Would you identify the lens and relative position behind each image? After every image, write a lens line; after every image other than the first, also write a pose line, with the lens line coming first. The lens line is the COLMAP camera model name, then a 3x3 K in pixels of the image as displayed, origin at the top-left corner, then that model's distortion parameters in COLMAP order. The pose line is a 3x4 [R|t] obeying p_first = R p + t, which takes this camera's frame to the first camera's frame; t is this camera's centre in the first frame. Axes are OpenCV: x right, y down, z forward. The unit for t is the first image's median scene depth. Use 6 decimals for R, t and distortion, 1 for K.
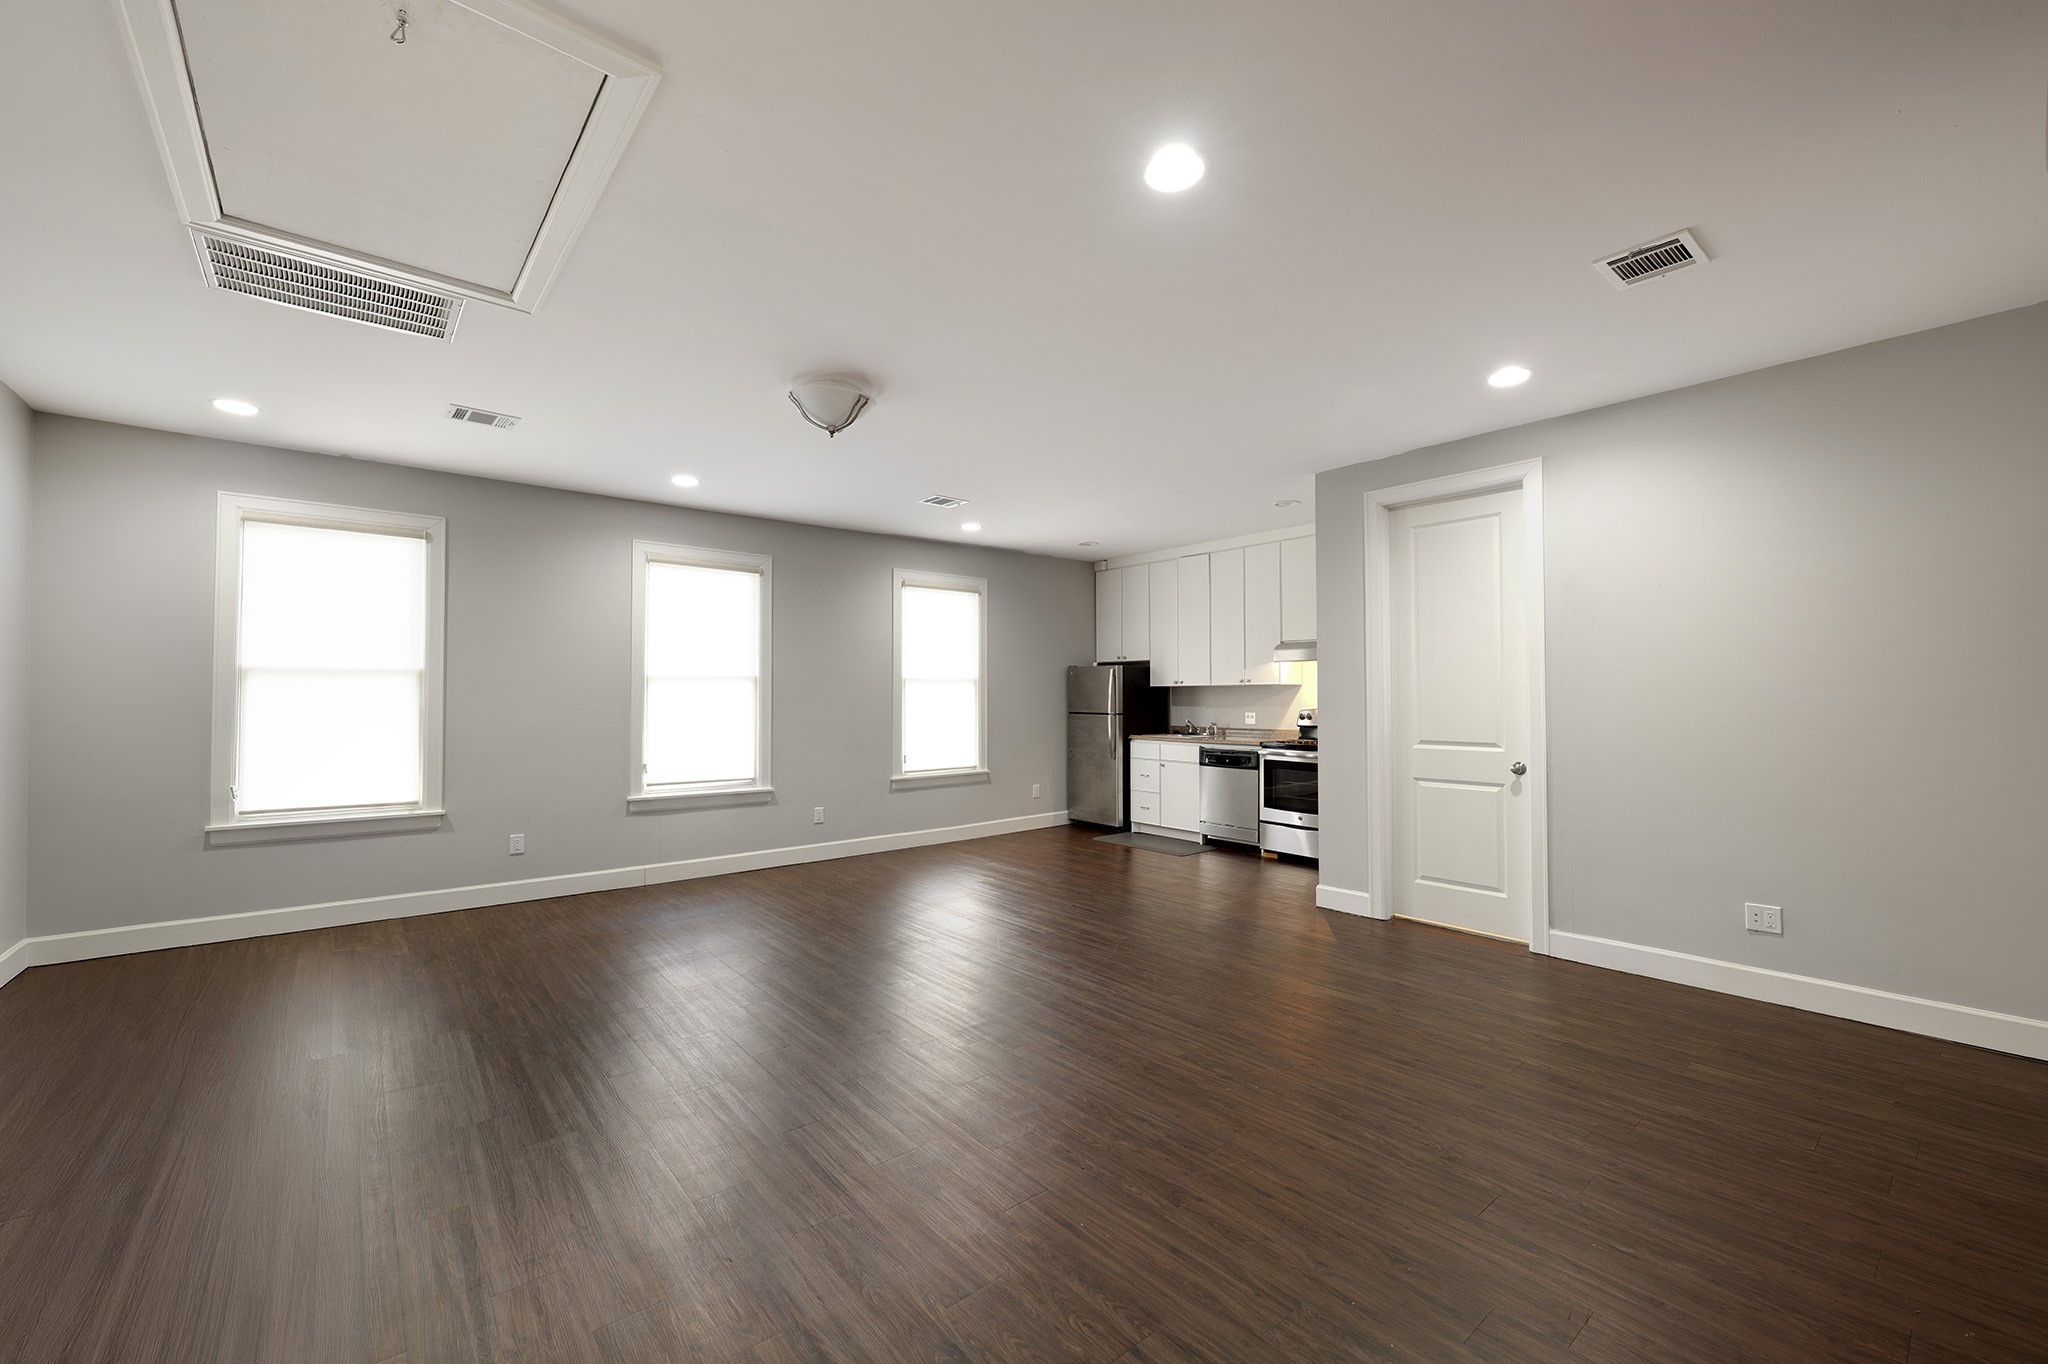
lens RADIAL K [[851.9, 0, 1024.0], [0, 851.9, 682.0], [0, 0, 1]] dist [-0.002792, -0.000783]
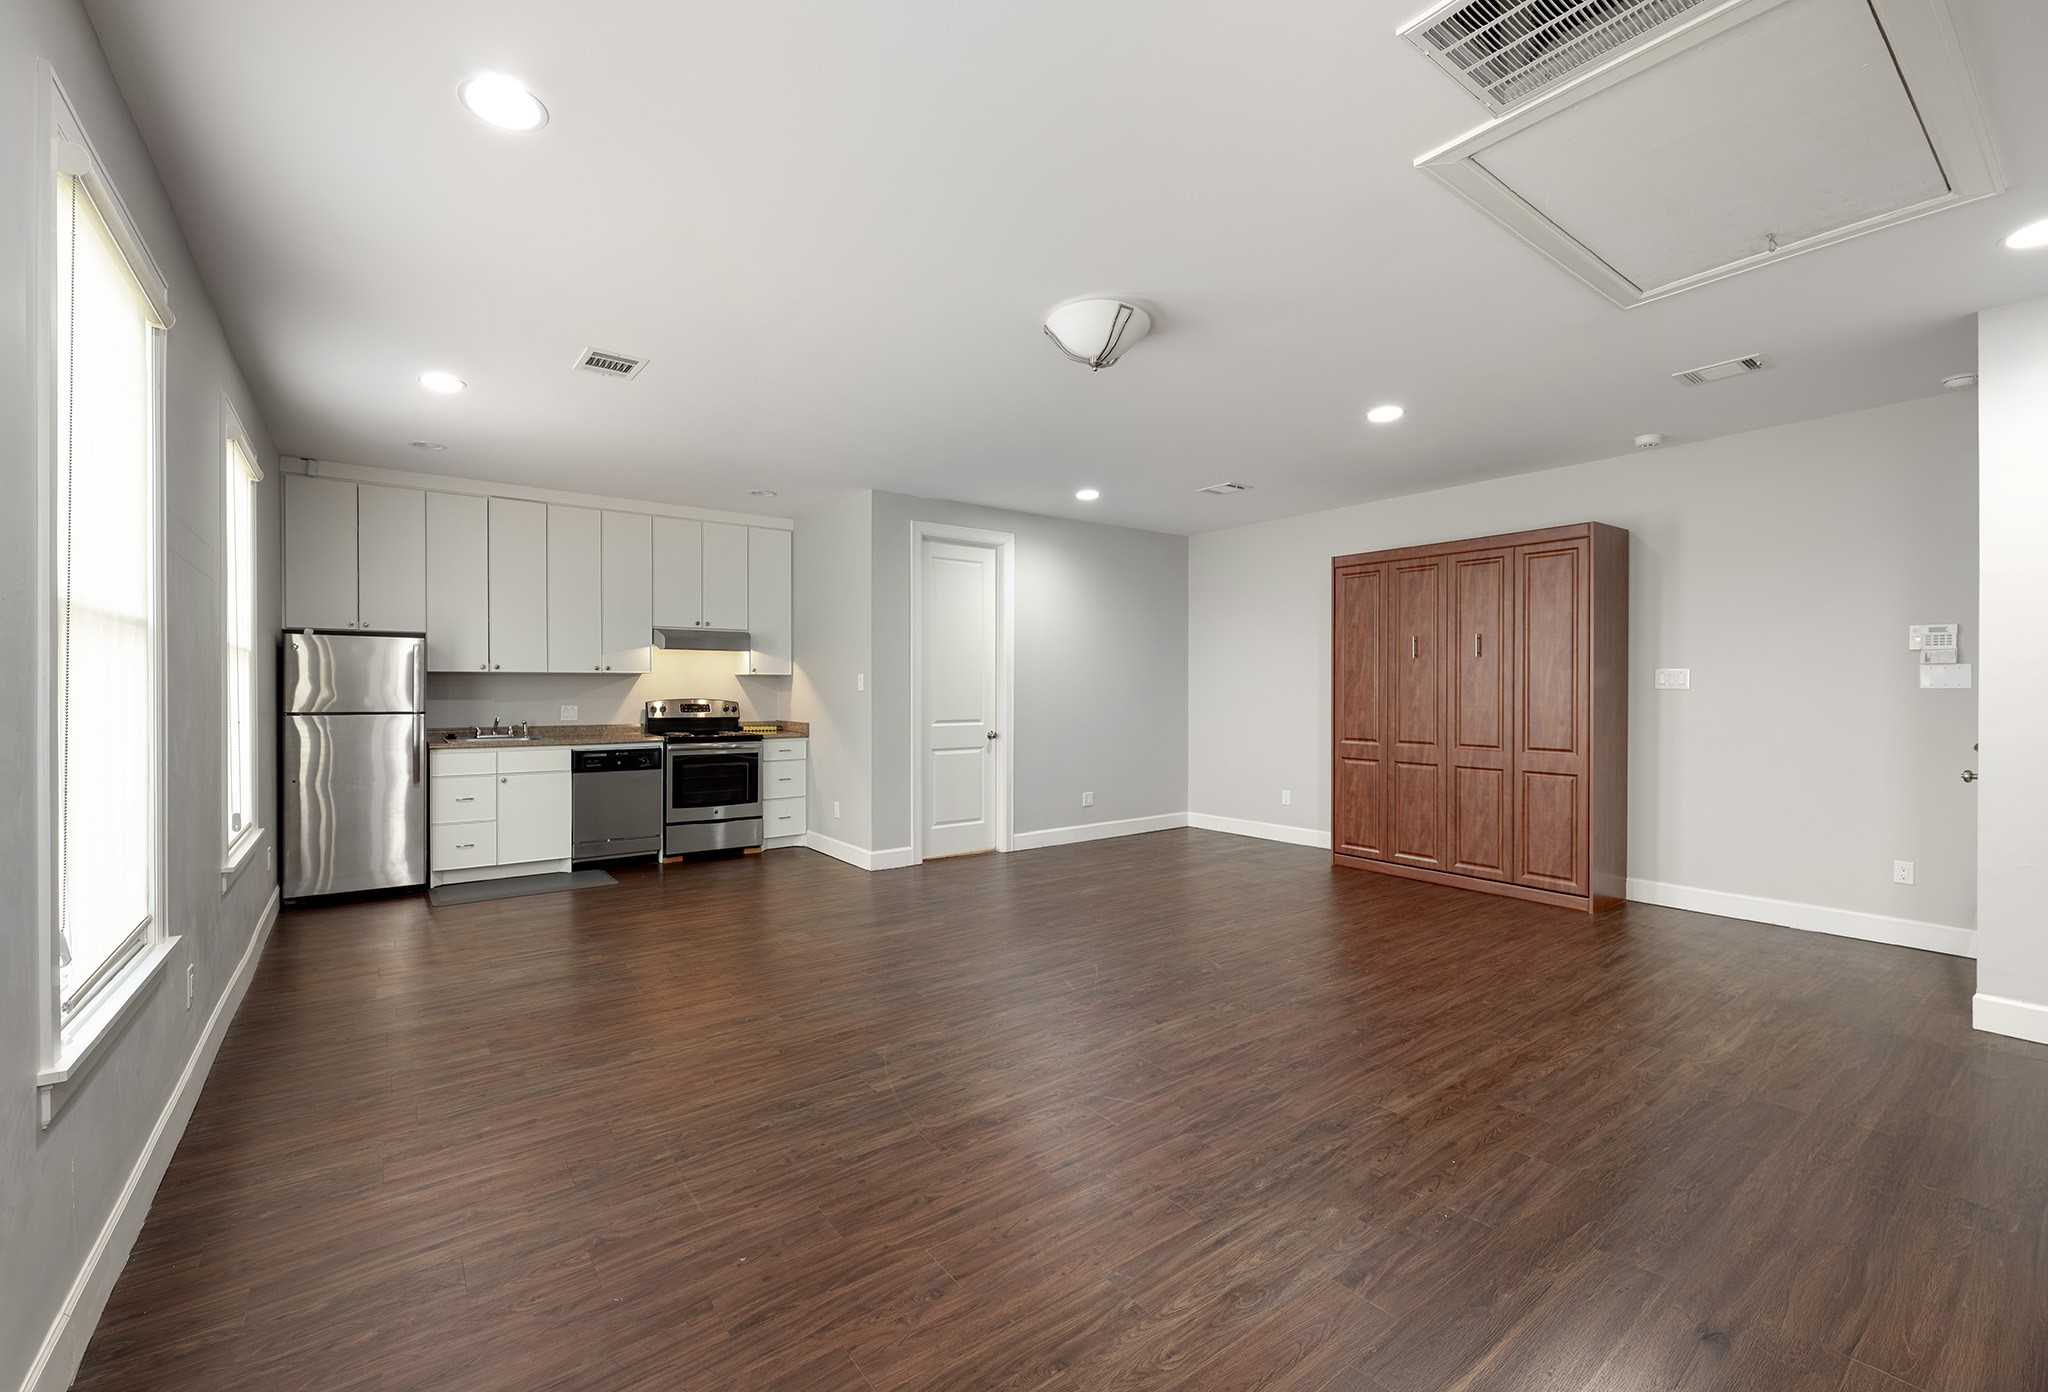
lens RADIAL K [[844.2, 0, 1024.0], [0, 844.2, 696.0], [0, 0, 1]] dist [0.000580, 0.000006]
pose [[0.042053, -0.009193, 0.999073, -0.606071], [-0.018265, 0.999783, 0.009968, 0.011059], [-0.998948, -0.018667, 0.041876, 0.590872]]
